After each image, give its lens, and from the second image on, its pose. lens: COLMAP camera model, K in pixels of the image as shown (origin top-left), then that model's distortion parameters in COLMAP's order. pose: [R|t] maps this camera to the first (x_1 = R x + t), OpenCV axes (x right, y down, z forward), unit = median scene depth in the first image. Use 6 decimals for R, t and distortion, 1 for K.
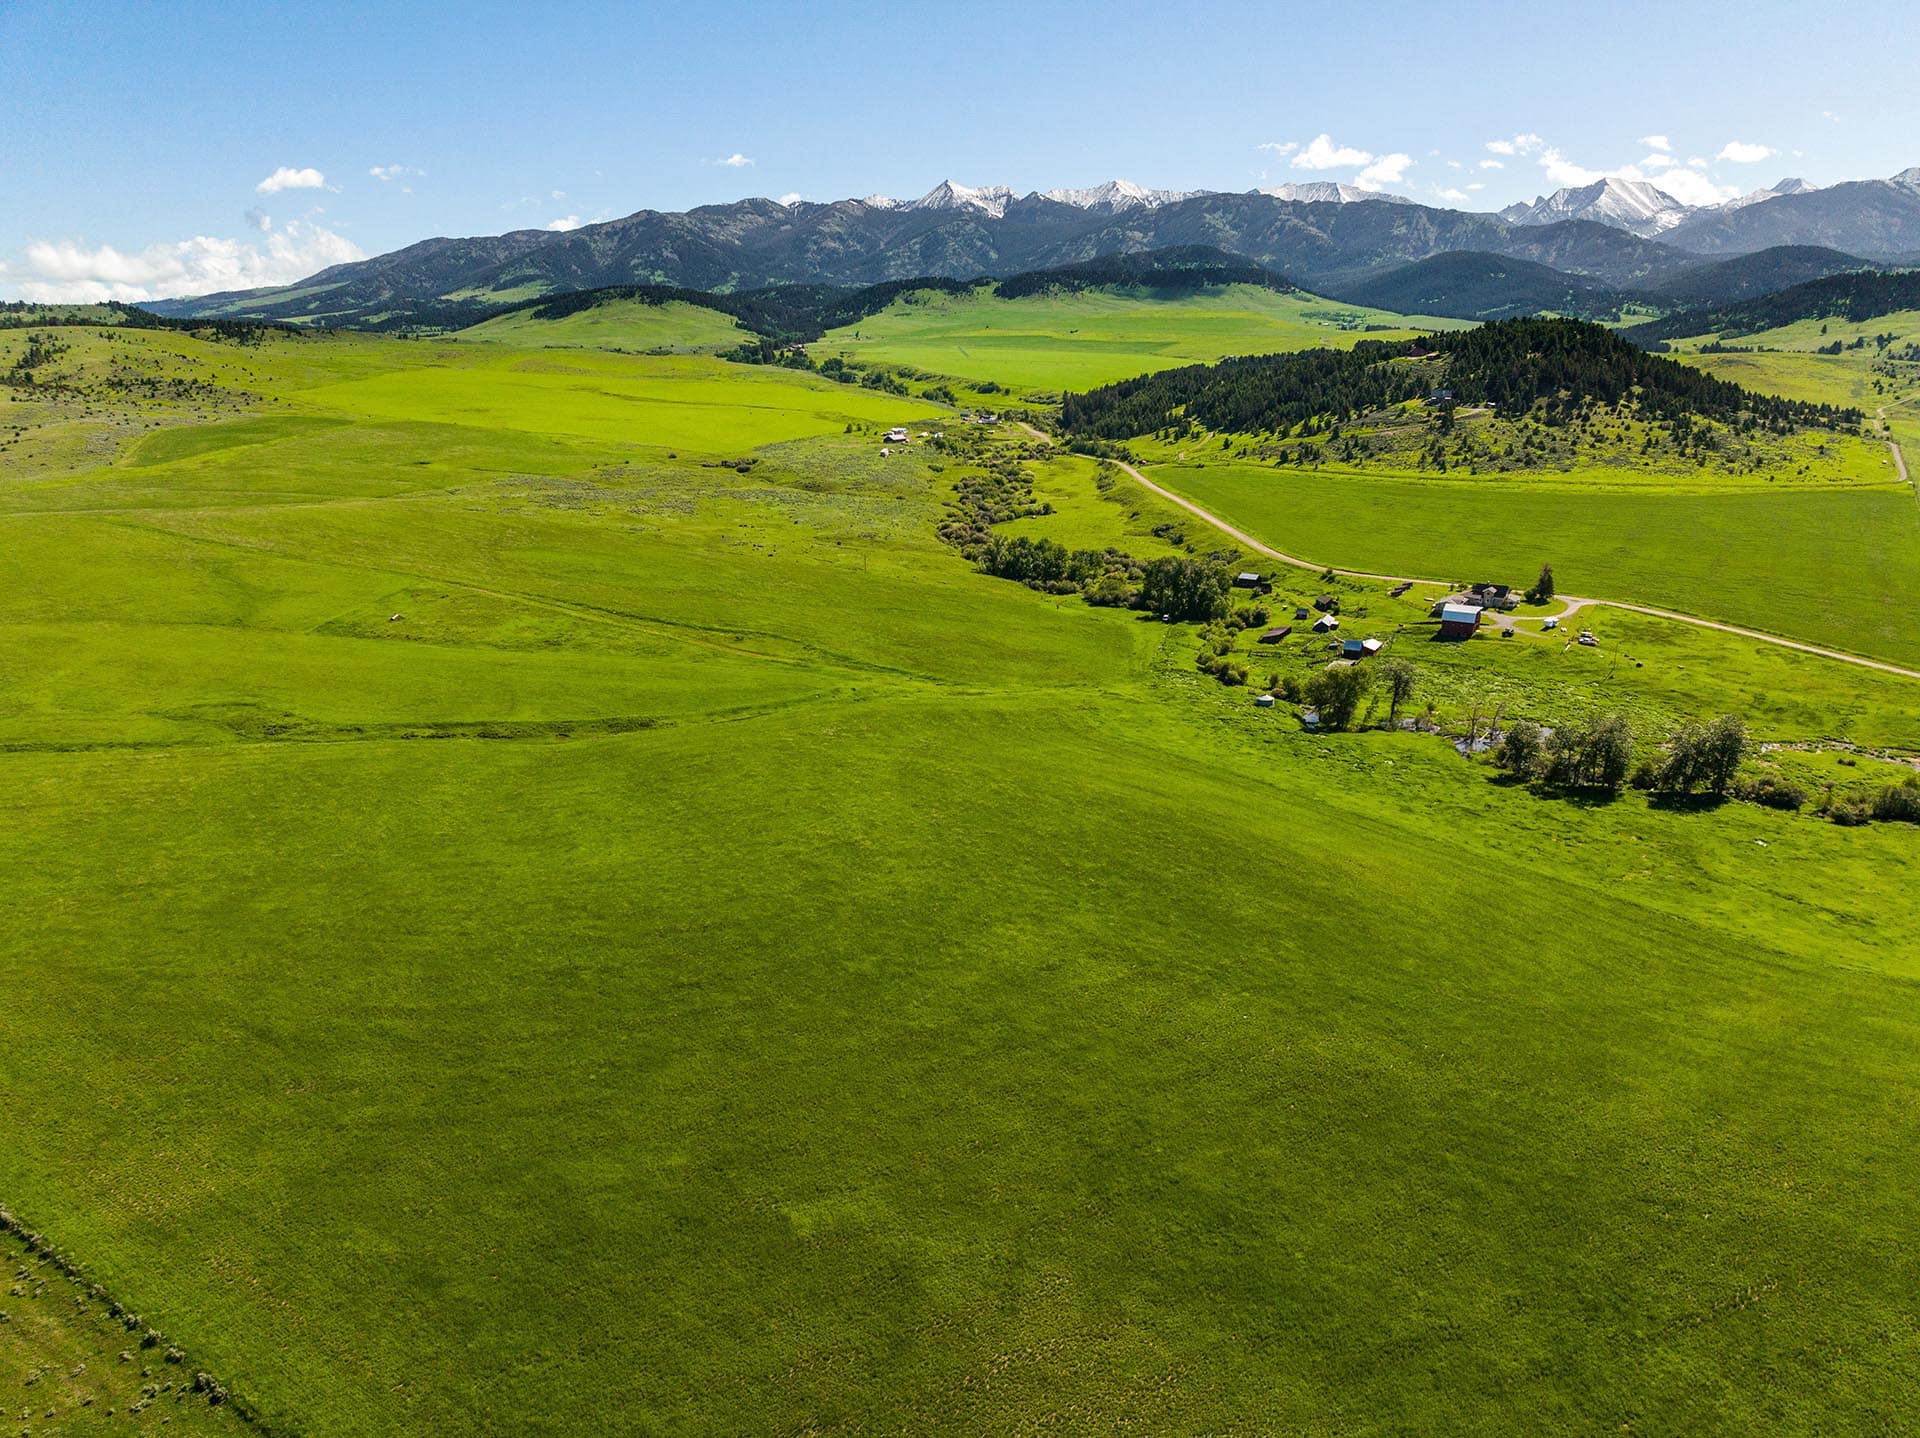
lens RADIAL K [[1358.0, 0, 964.6], [0, 1358.0, 715.0], [0, 0, 1]] dist [-0.044263, 0.012161]
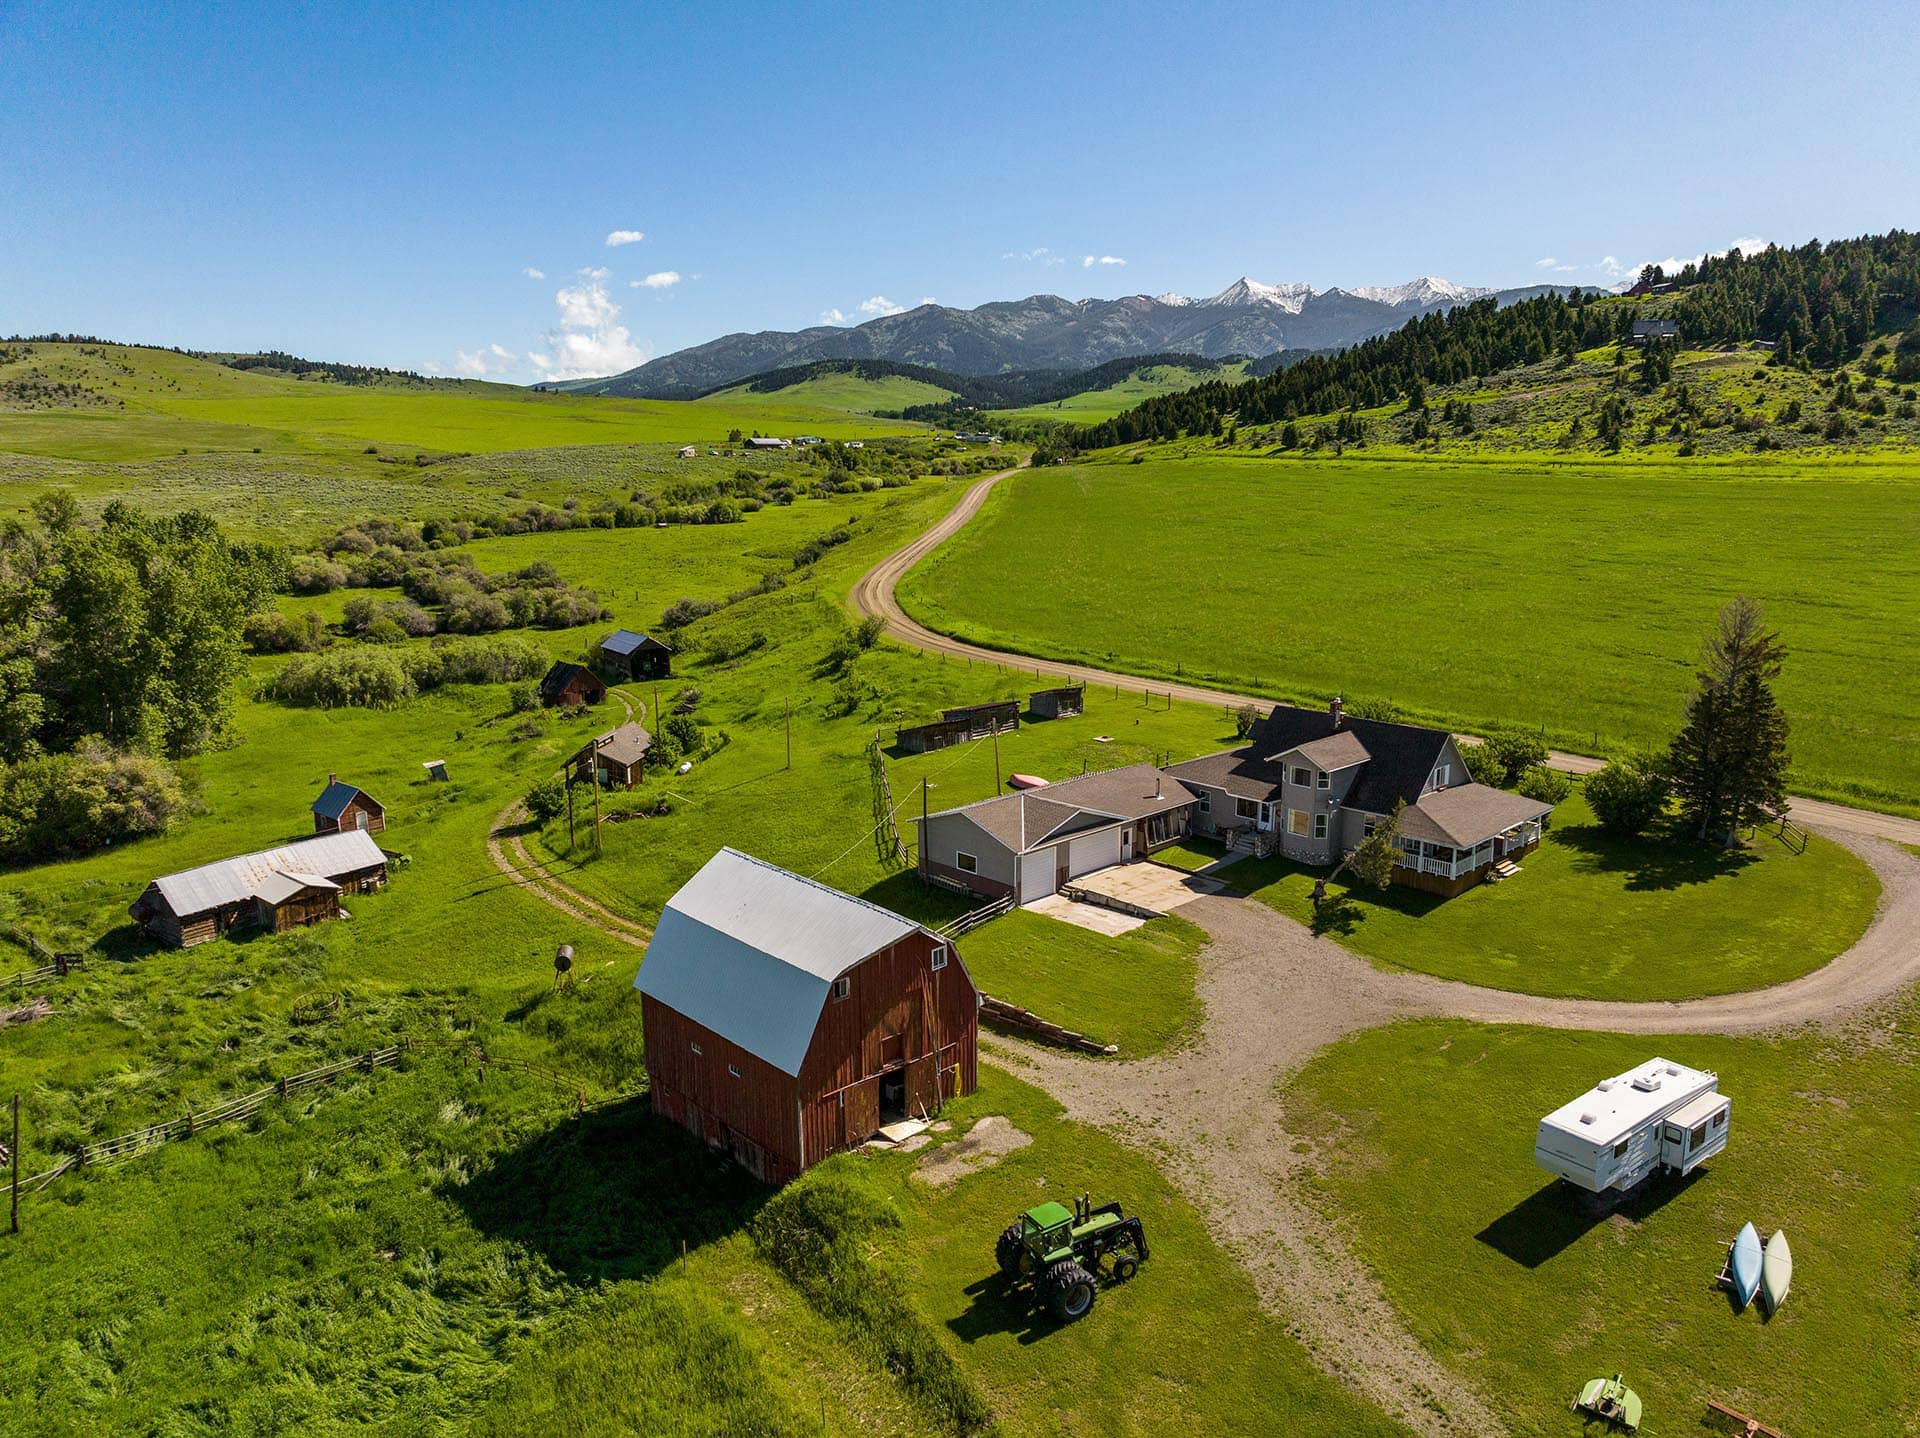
lens RADIAL K [[1358.0, 0, 964.6], [0, 1358.0, 715.0], [0, 0, 1]] dist [-0.044263, 0.012161]
pose [[0.974498, 0.058379, -0.216671, 0.192348], [-0.074748, 0.994872, -0.068131, -0.041871], [0.211583, 0.082589, 0.973864, 0.421951]]
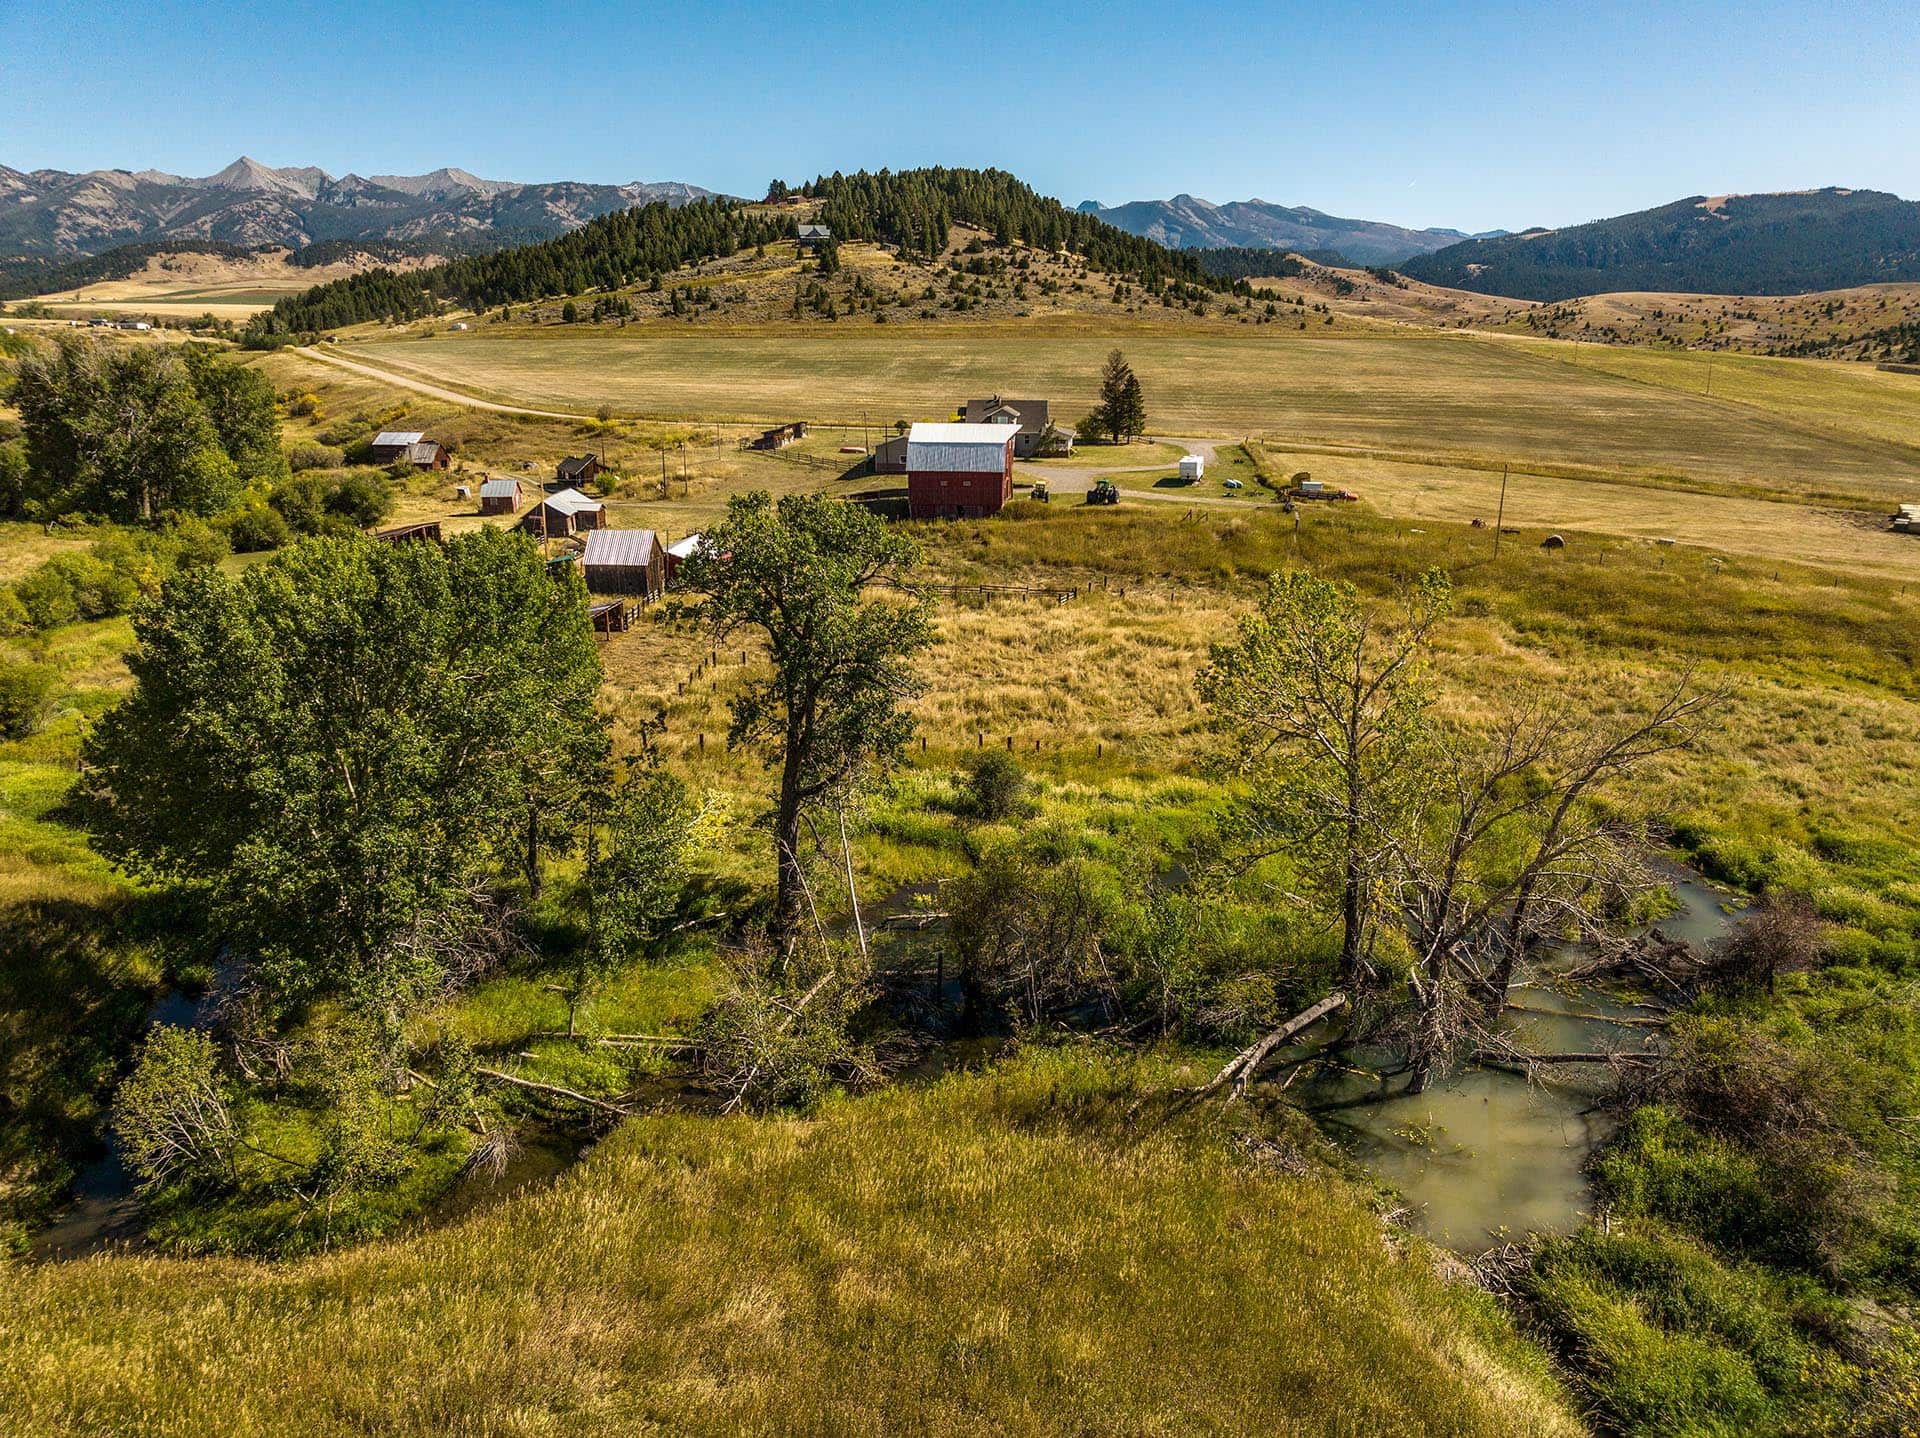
lens RADIAL K [[1361.3, 0, 963.1], [0, 1361.3, 718.6], [0, 0, 1]] dist [-0.067630, 0.044662]
pose [[0.903032, -0.102338, 0.417206, 0.106041], [0.104750, 0.994350, 0.017178, -0.007390], [-0.416607, 0.028190, 0.908650, 0.332025]]
